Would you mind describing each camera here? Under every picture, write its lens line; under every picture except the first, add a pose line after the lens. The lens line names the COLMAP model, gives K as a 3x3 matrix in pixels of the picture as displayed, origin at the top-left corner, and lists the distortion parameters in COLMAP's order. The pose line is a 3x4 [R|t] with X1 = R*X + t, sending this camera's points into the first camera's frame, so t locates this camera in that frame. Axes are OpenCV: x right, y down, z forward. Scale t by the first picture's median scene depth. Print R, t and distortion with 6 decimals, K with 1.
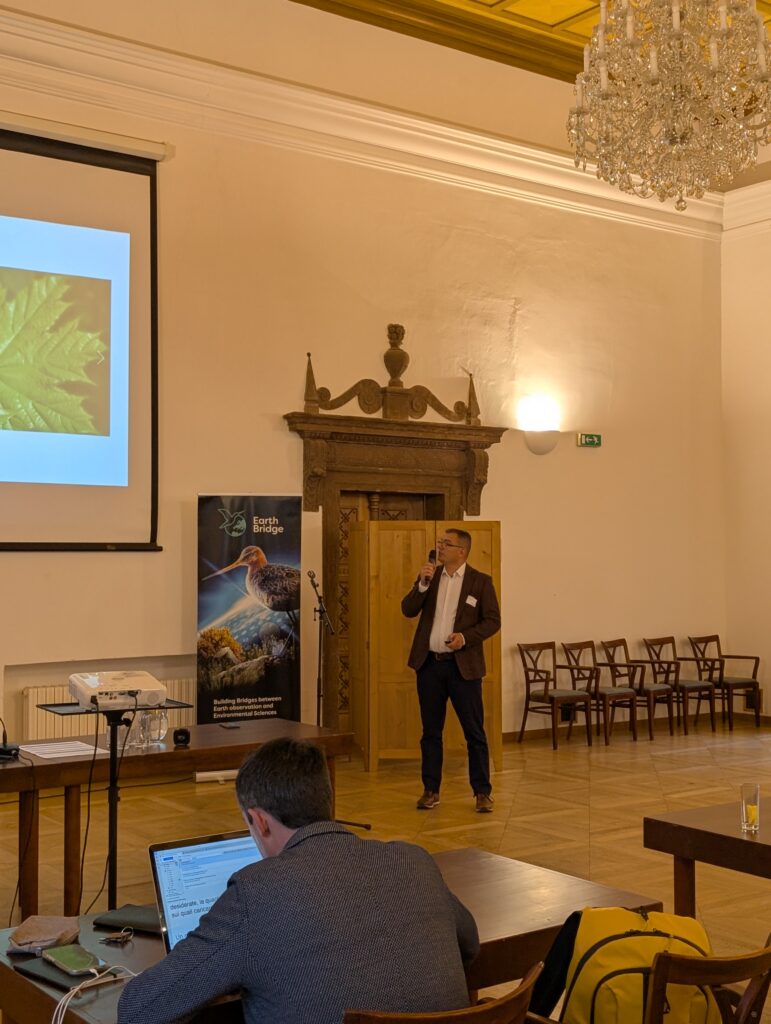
lens RADIAL K [[1326.4, 0, 385.4], [0, 1326.4, 494.7], [0, 0, 1]] dist [0.183798, -1.252080]
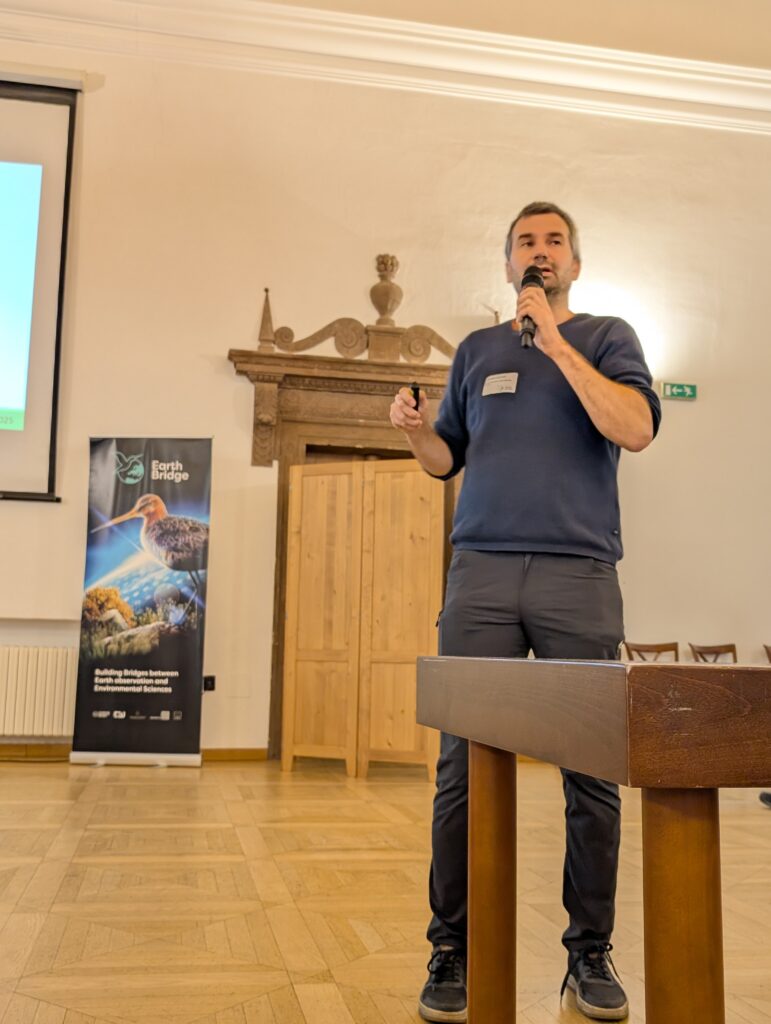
lens RADIAL K [[1106.4, 0, 385.5], [0, 1106.4, 512.0], [0, 0, 1]] dist [0.074125, -0.261730]
pose [[0.905108, -0.034633, -0.423769, 0.343673], [-0.002771, 0.996175, -0.087331, 0.112312], [0.425173, 0.080219, 0.901550, 0.414165]]
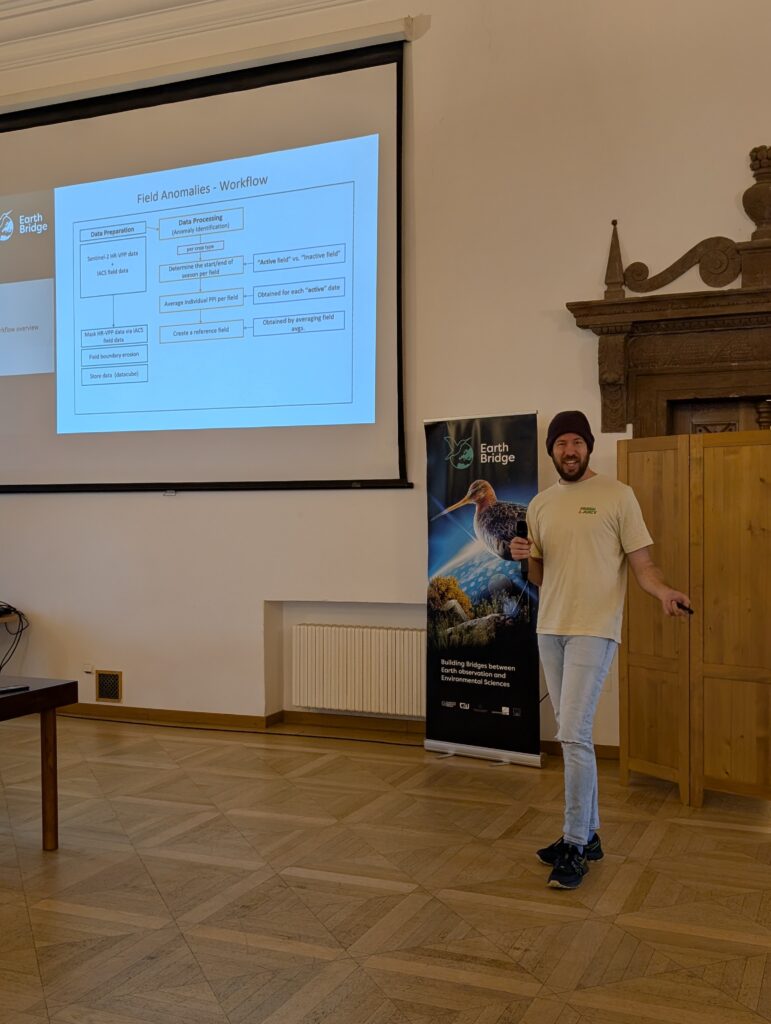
lens RADIAL K [[1118.1, 0, 349.1], [0, 1118.1, 538.7], [0, 0, 1]] dist [0.183081, -0.721037]
pose [[0.473038, 0.022767, -0.880748, 0.470615], [0.047249, 0.997572, 0.051163, 0.035567], [0.879774, -0.065816, 0.470814, 0.600014]]
